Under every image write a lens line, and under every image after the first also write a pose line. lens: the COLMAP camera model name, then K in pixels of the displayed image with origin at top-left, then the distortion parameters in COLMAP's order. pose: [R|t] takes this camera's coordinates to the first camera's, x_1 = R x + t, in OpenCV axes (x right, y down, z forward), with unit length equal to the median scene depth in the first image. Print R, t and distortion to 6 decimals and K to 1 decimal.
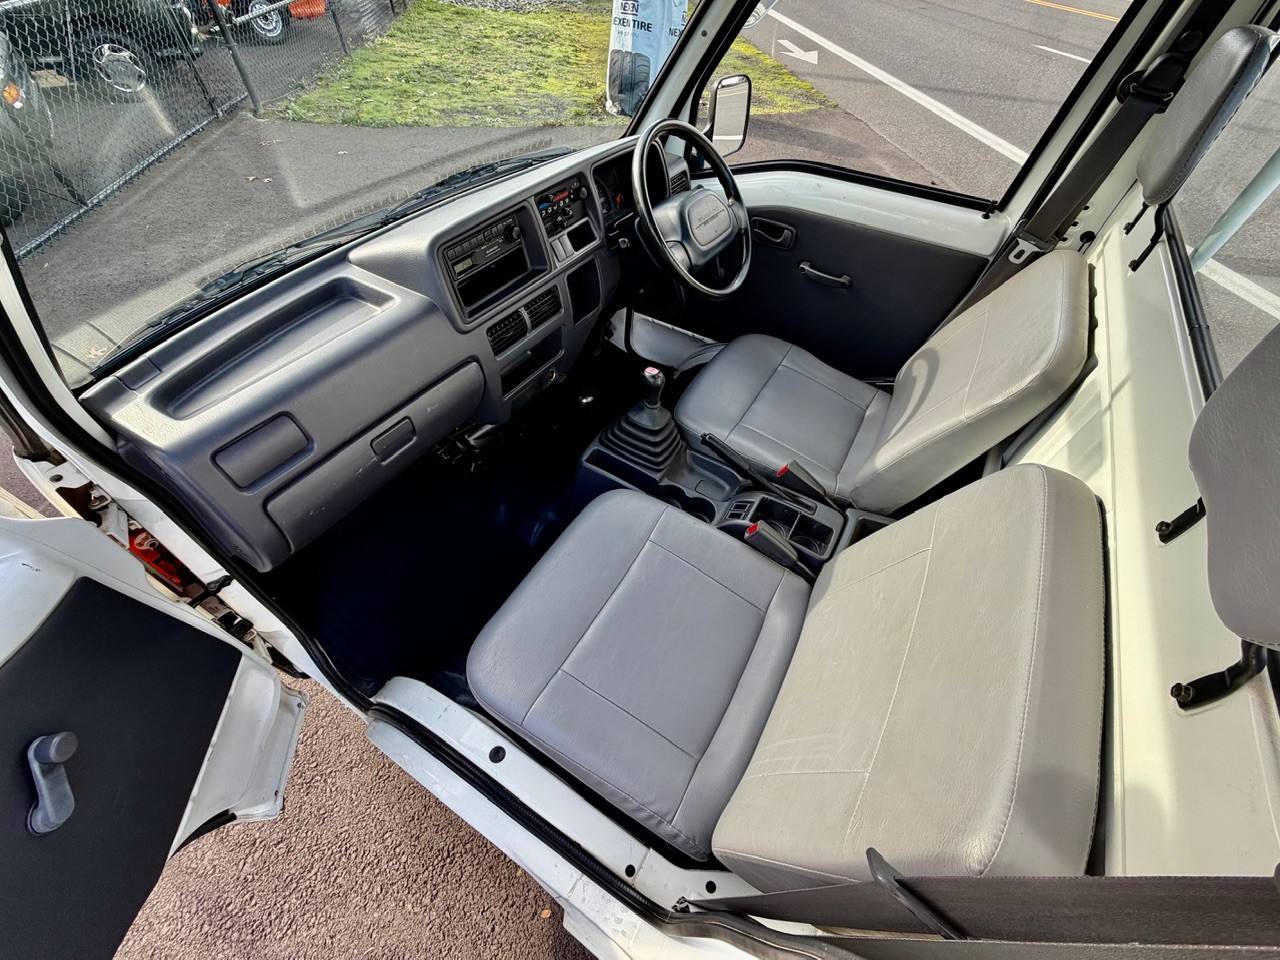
lens RADIAL K [[513.8, 0, 636.4], [0, 513.8, 478.6], [0, 0, 1]] dist [-0.004390, 0.002076]
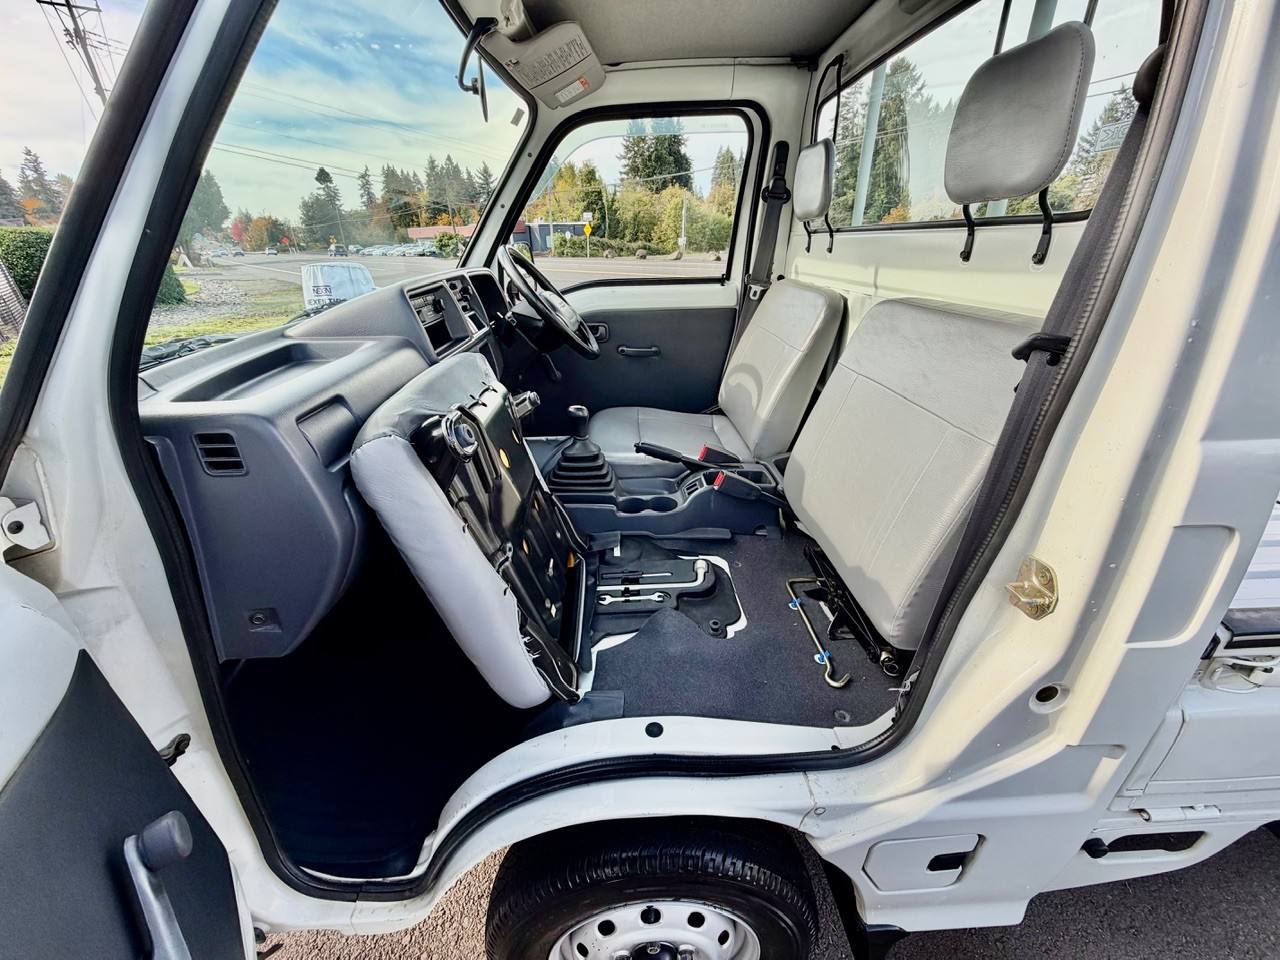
lens RADIAL K [[513.8, 0, 637.2], [0, 513.8, 479.5], [0, 0, 1]] dist [-0.004390, 0.002076]
pose [[0.829110, -0.282039, 0.482734, -0.394168], [0.452109, 0.846165, -0.282137, 0.272038], [-0.328899, 0.452171, 0.829076, 0.064704]]
